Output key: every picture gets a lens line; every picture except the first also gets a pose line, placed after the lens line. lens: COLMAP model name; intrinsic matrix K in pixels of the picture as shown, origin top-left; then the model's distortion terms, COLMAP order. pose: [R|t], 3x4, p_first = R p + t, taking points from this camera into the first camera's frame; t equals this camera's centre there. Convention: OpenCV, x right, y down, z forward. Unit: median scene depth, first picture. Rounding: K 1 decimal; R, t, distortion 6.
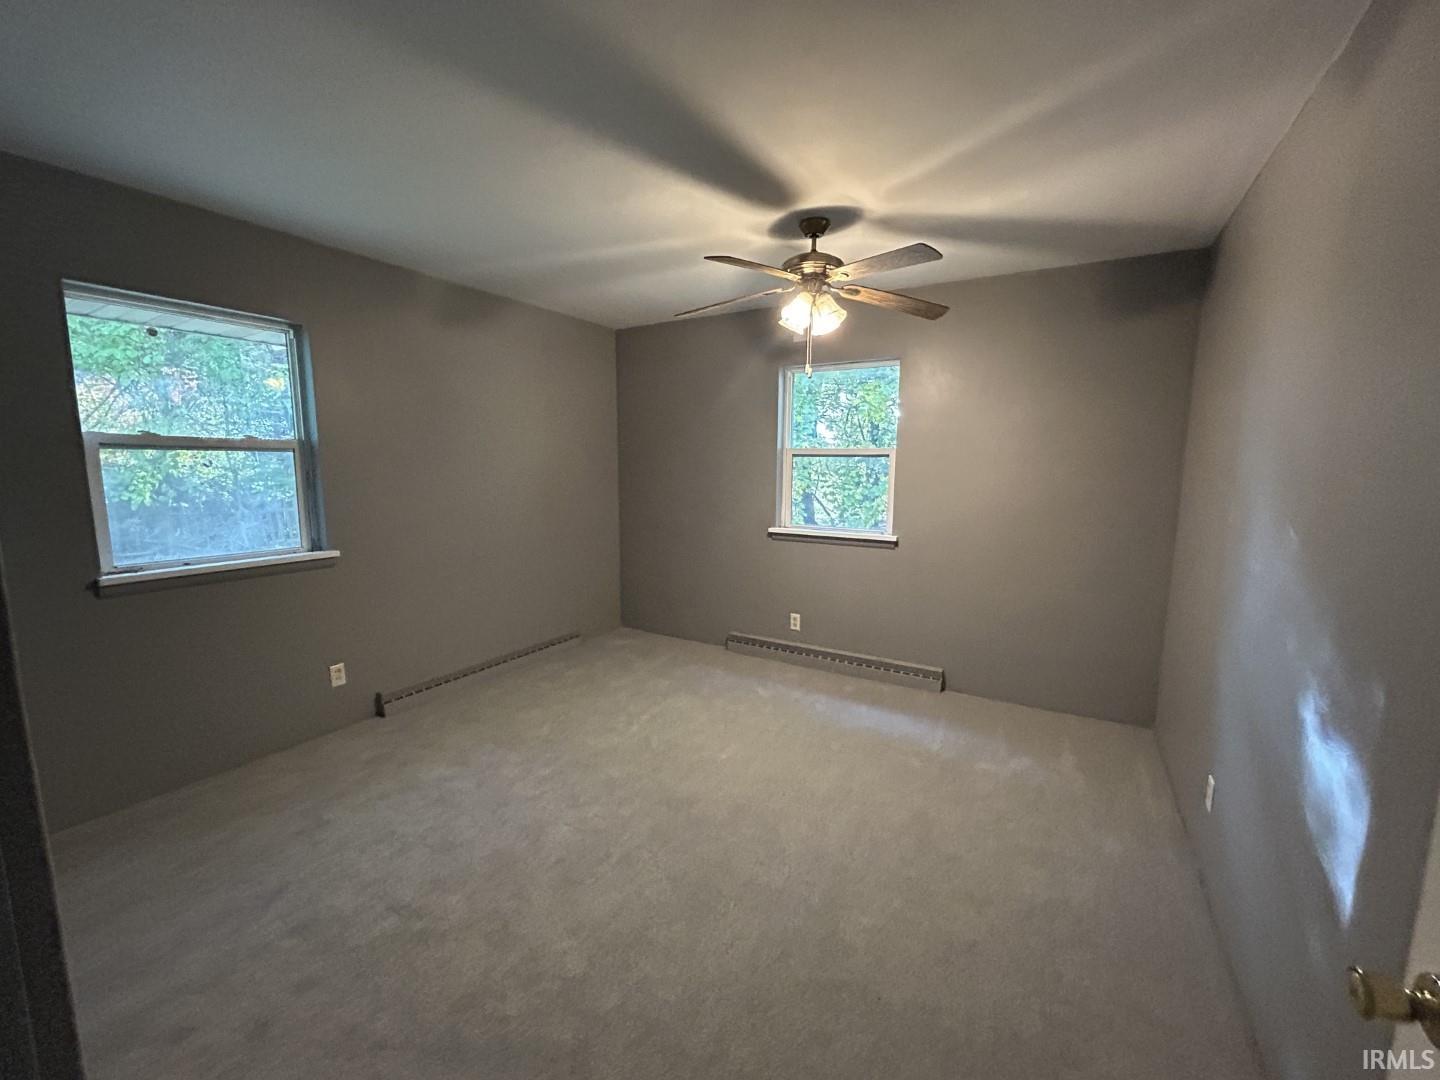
lens RADIAL K [[588.5, 0, 720.0], [0, 588.5, 540.0], [0, 0, 1]] dist [-0.002069, -0.000022]
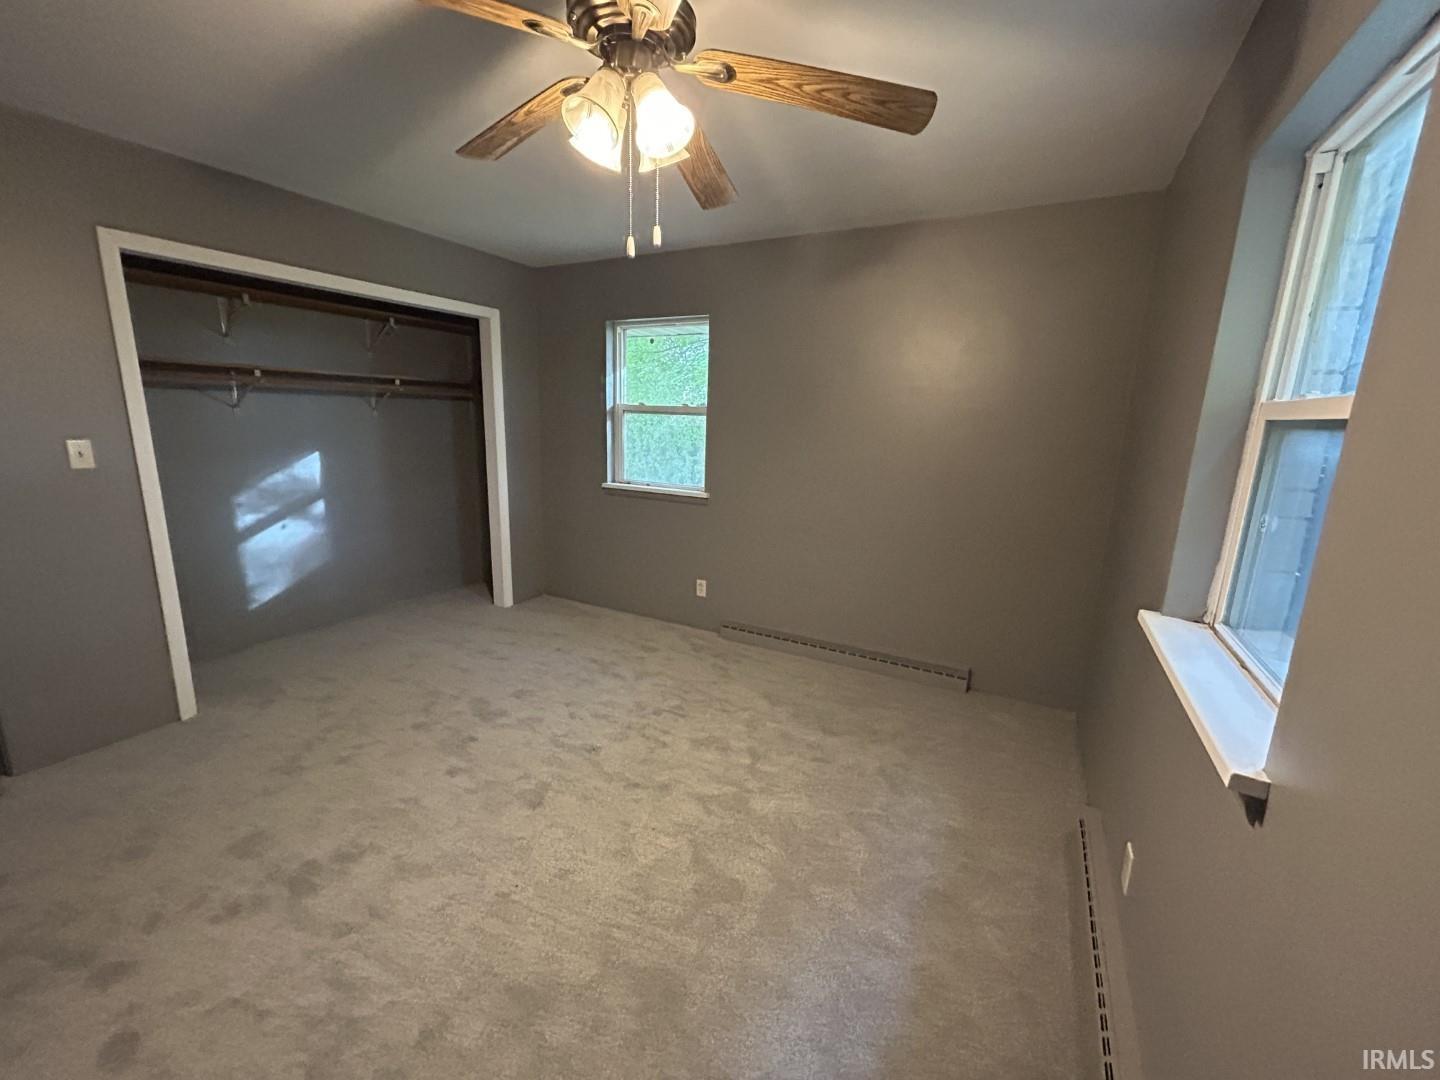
lens RADIAL K [[588.5, 0, 720.0], [0, 588.5, 540.0], [0, 0, 1]] dist [-0.002069, -0.000022]
pose [[0.037881, 0.192454, -0.980575, 0.716882], [-0.161114, 0.969617, 0.184079, -0.140820], [0.986209, 0.151011, 0.067737, 1.095742]]
